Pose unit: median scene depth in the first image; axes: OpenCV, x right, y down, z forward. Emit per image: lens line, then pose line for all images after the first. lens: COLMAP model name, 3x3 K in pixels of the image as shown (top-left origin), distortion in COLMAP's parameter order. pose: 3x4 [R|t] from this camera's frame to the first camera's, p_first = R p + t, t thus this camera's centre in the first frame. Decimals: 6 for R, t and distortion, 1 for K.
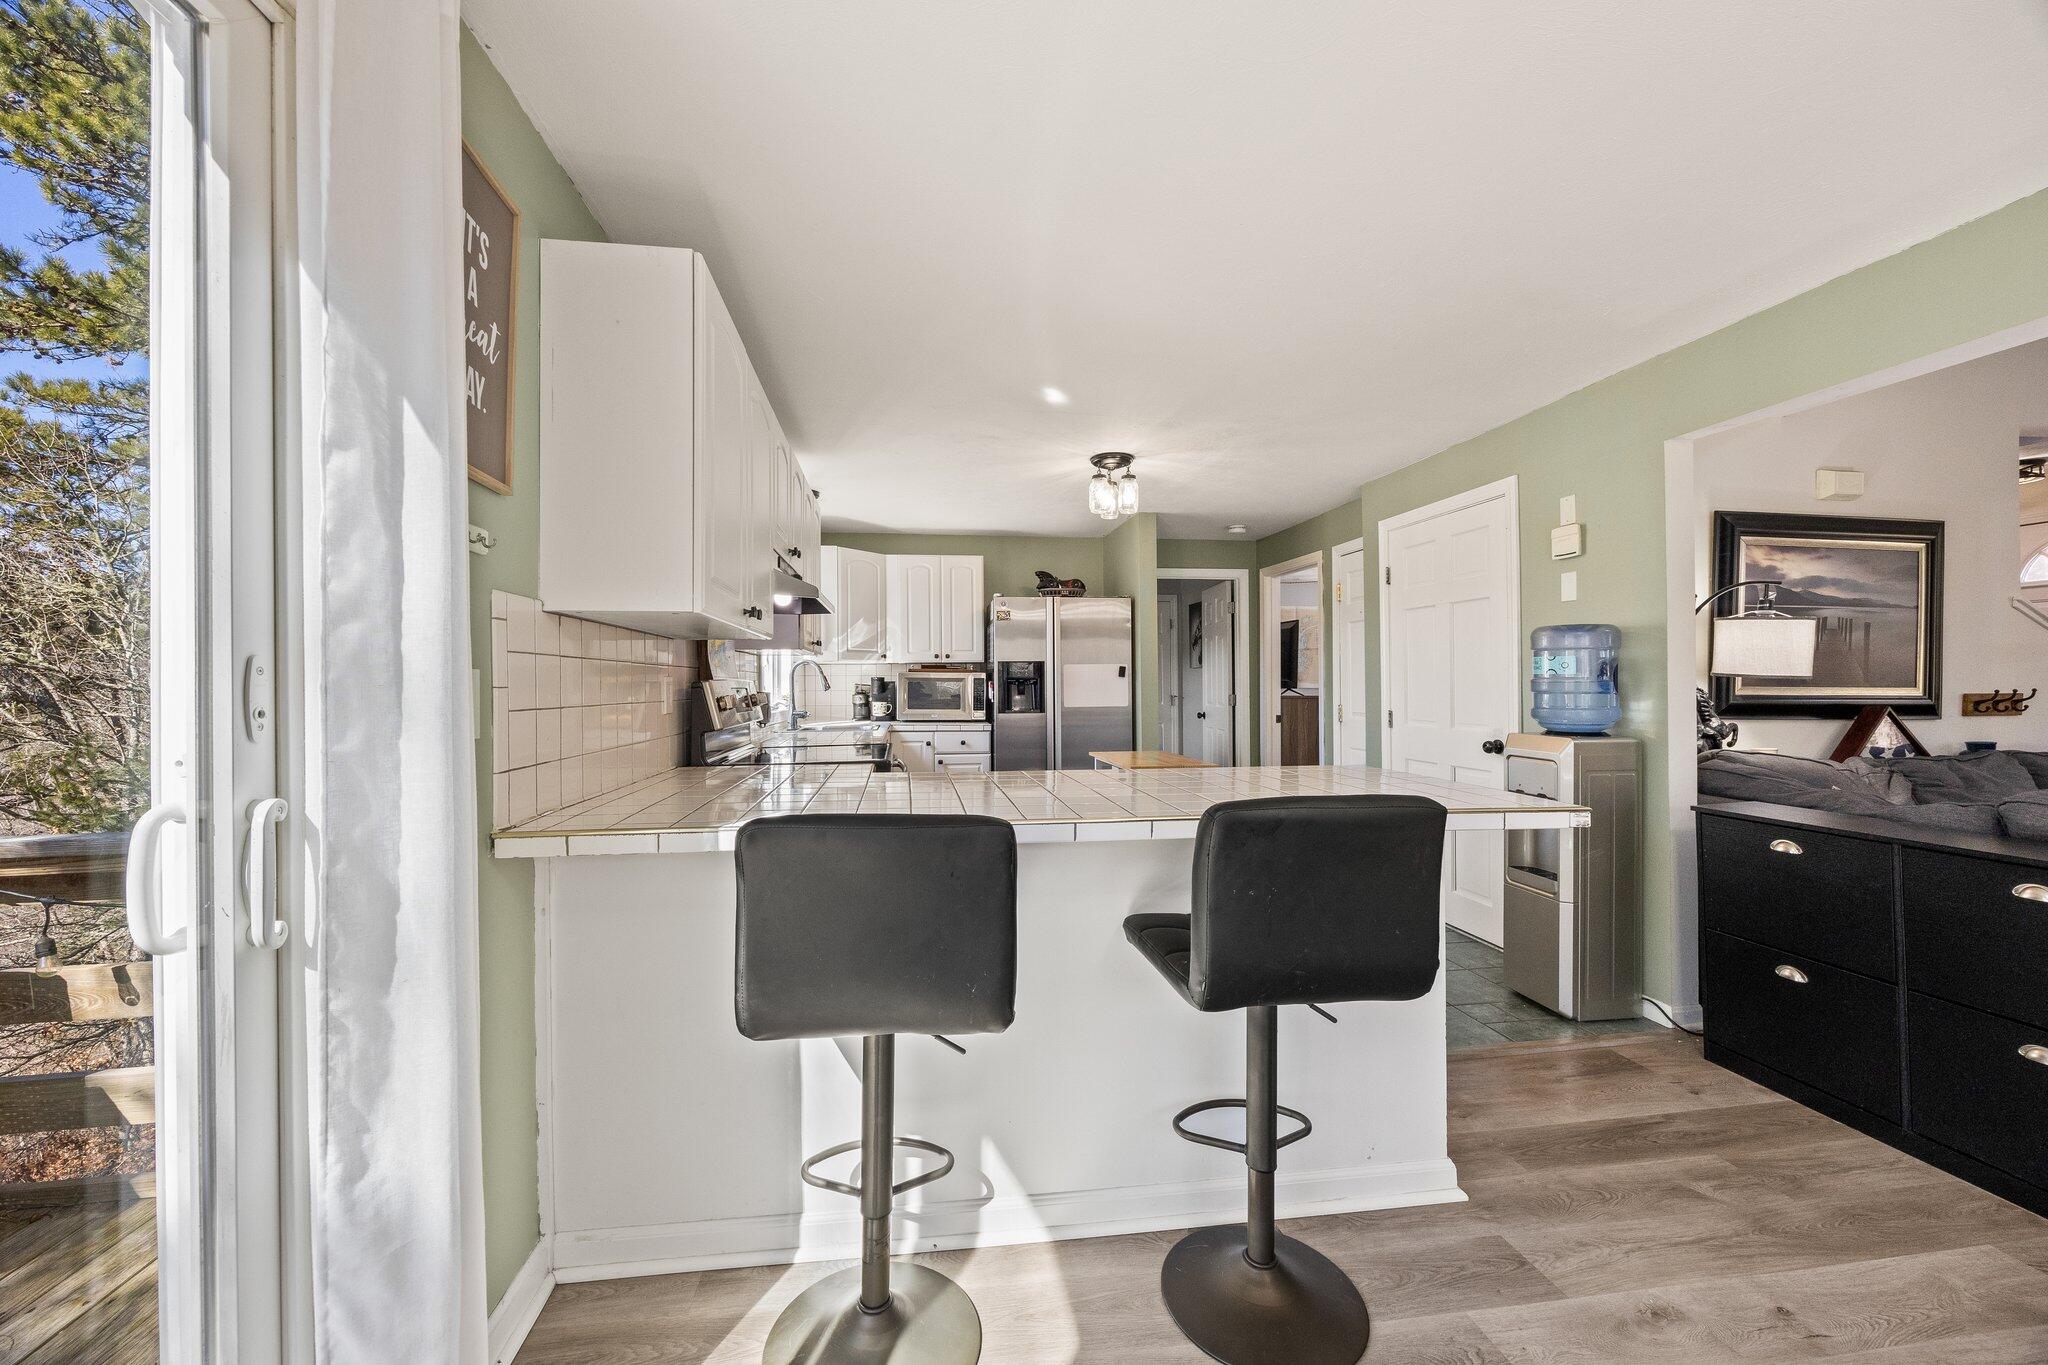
lens RADIAL K [[773.7, 0, 1013.6], [0, 773.7, 679.7], [0, 0, 1]] dist [0.000802, 0.000103]
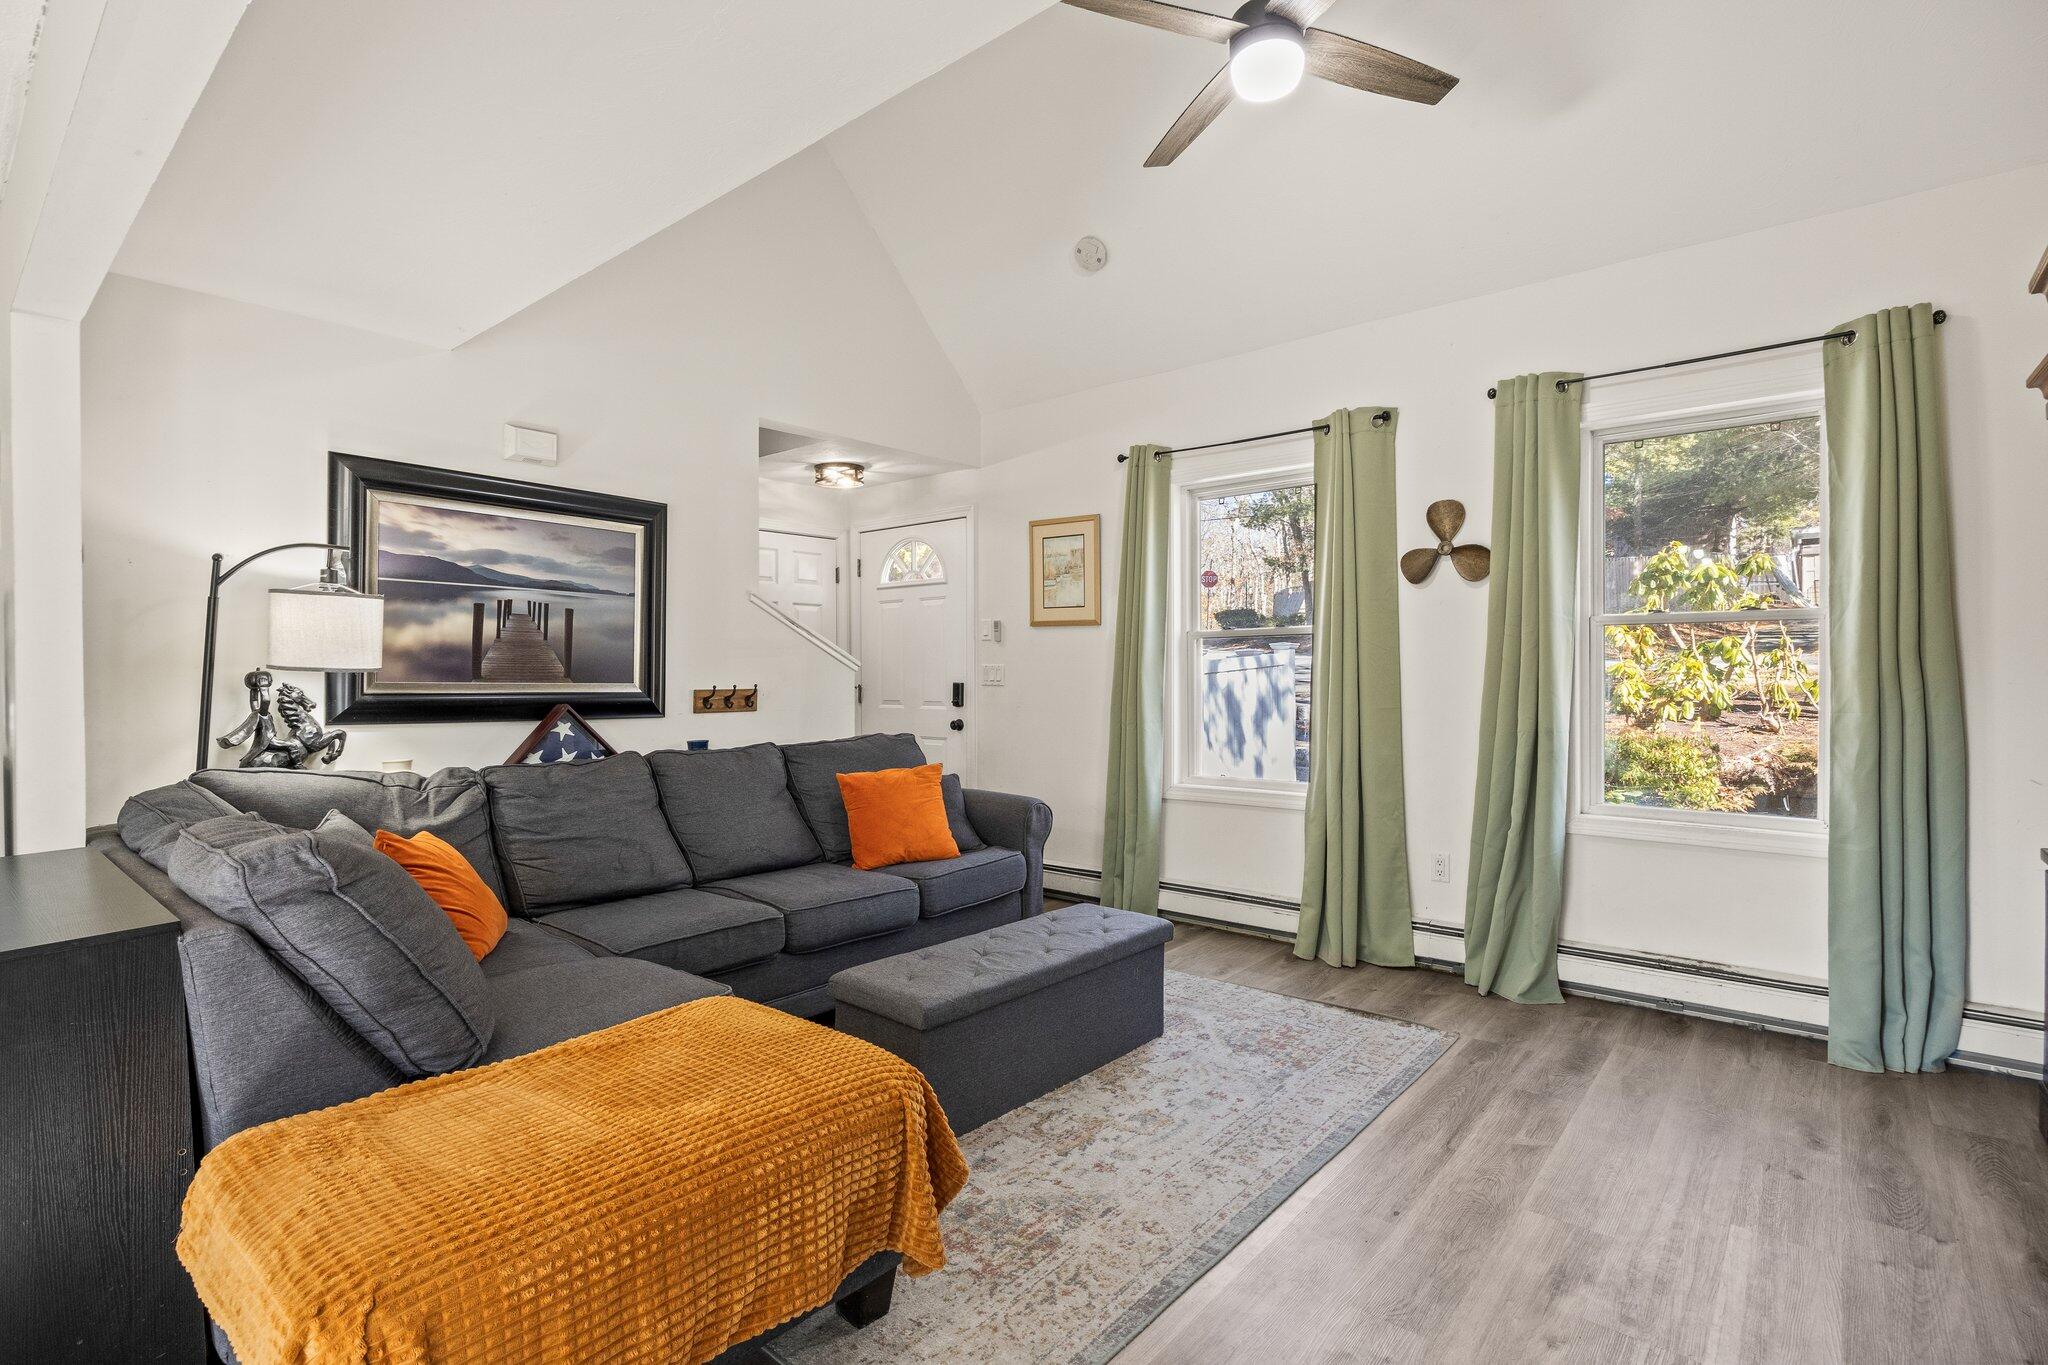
lens RADIAL K [[968.4, 0, 1024.0], [0, 968.4, 682.5], [0, 0, 1]] dist [-0.005159, -0.000929]
pose [[0.756831, -0.001866, 0.653608, 0.766880], [-0.003744, 0.999967, 0.007190, -0.000757], [-0.653600, -0.007888, 0.756799, -0.156340]]
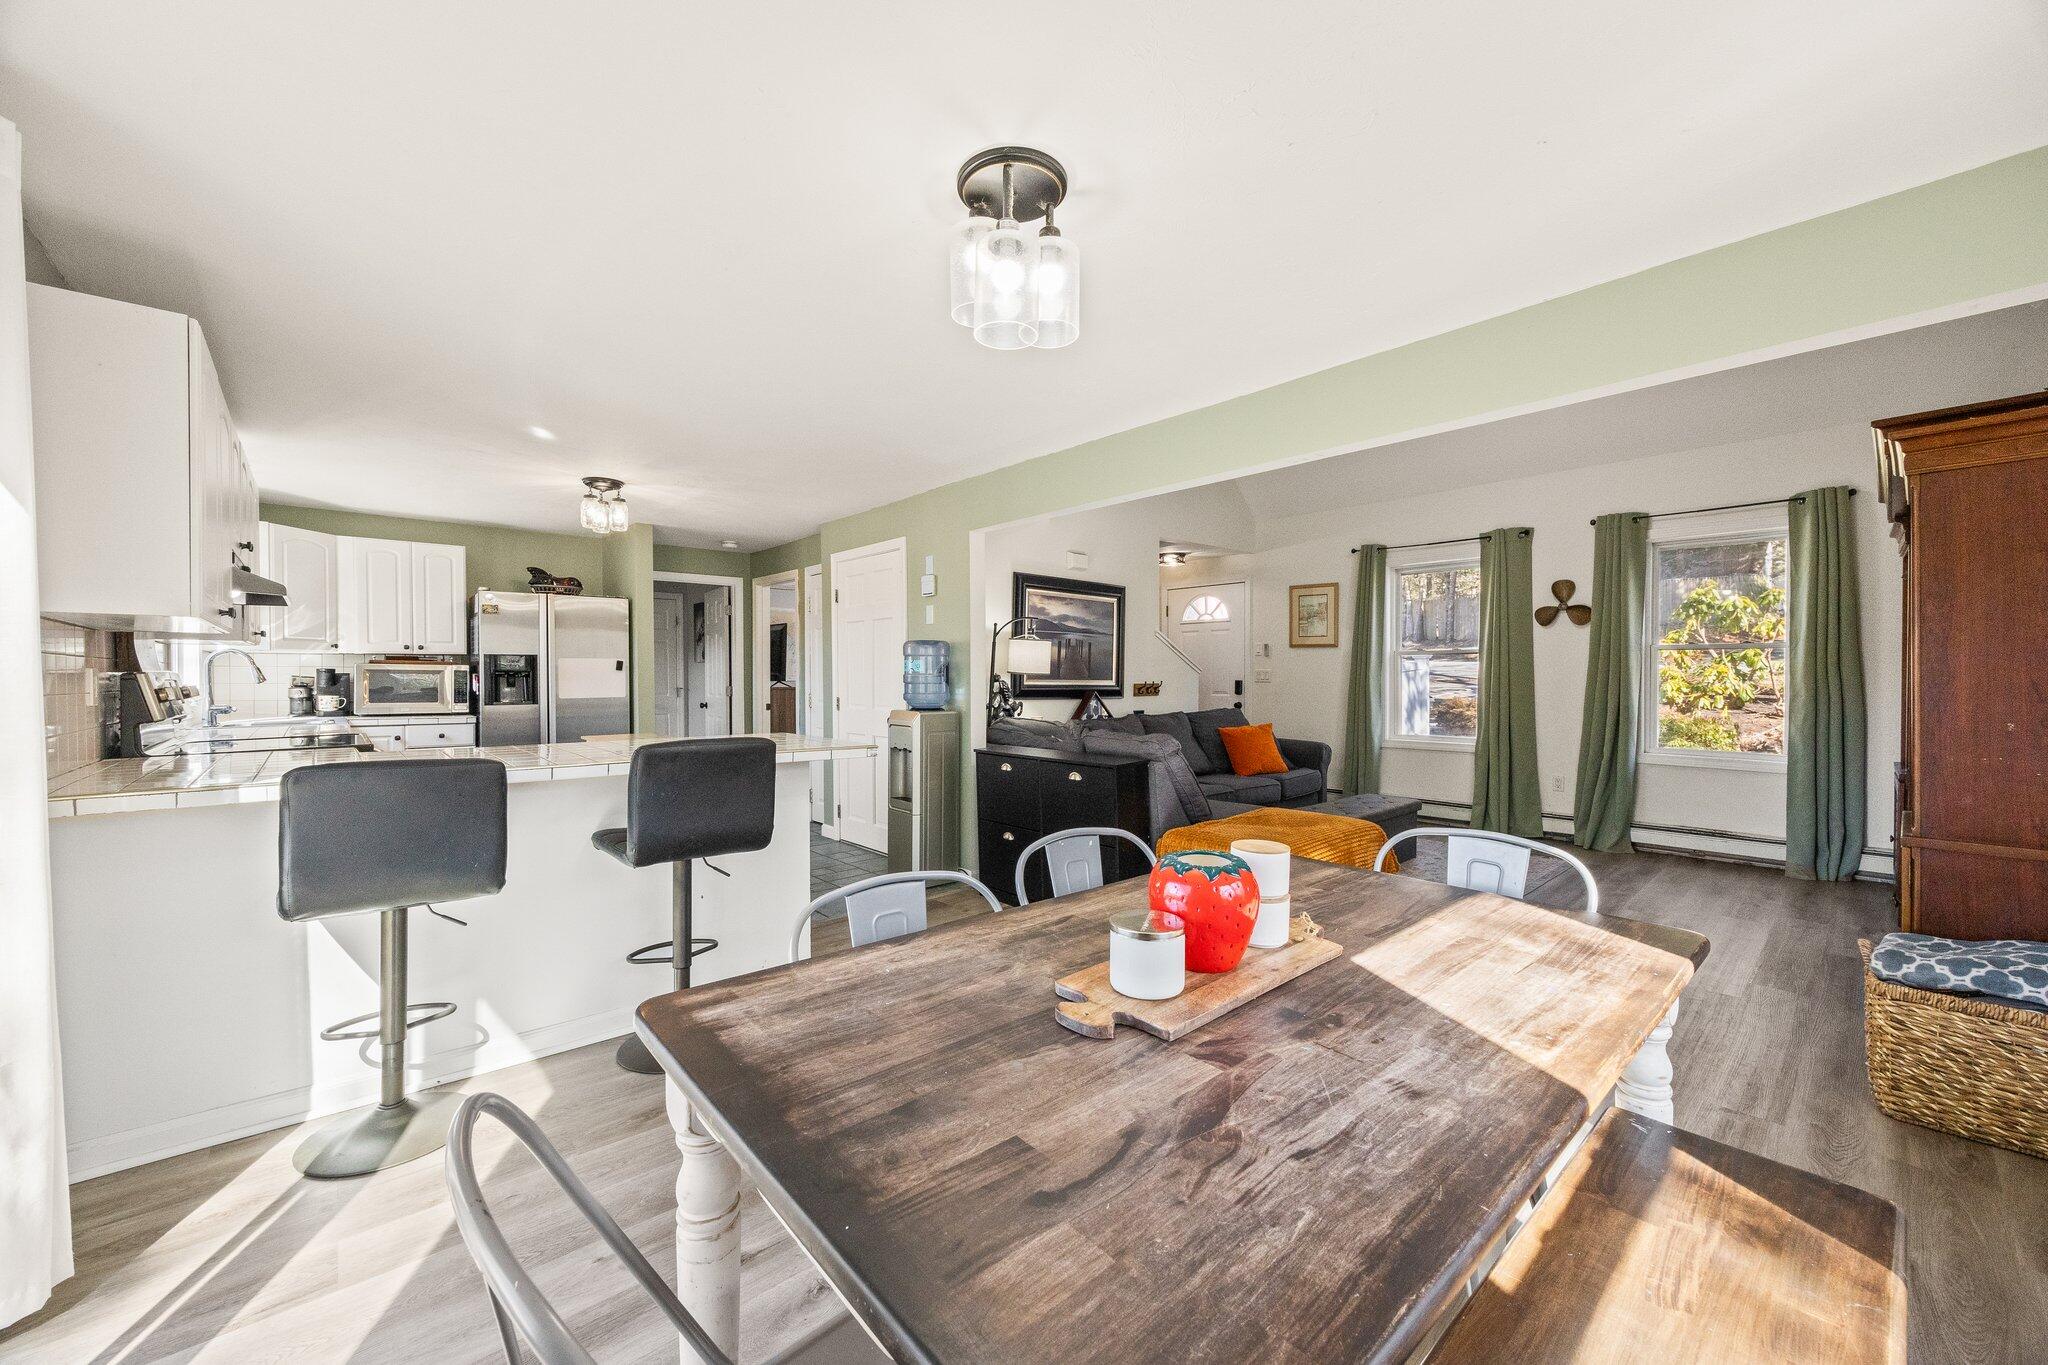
lens RADIAL K [[791.6, 0, 1018.2], [0, 791.6, 684.6], [0, 0, 1]] dist [-0.007211, 0.000077]
pose [[0.836578, -0.002533, 0.547842, -0.001424], [-0.005829, 0.999892, 0.013526, -0.002917], [-0.547817, -0.014509, 0.836472, -0.388095]]
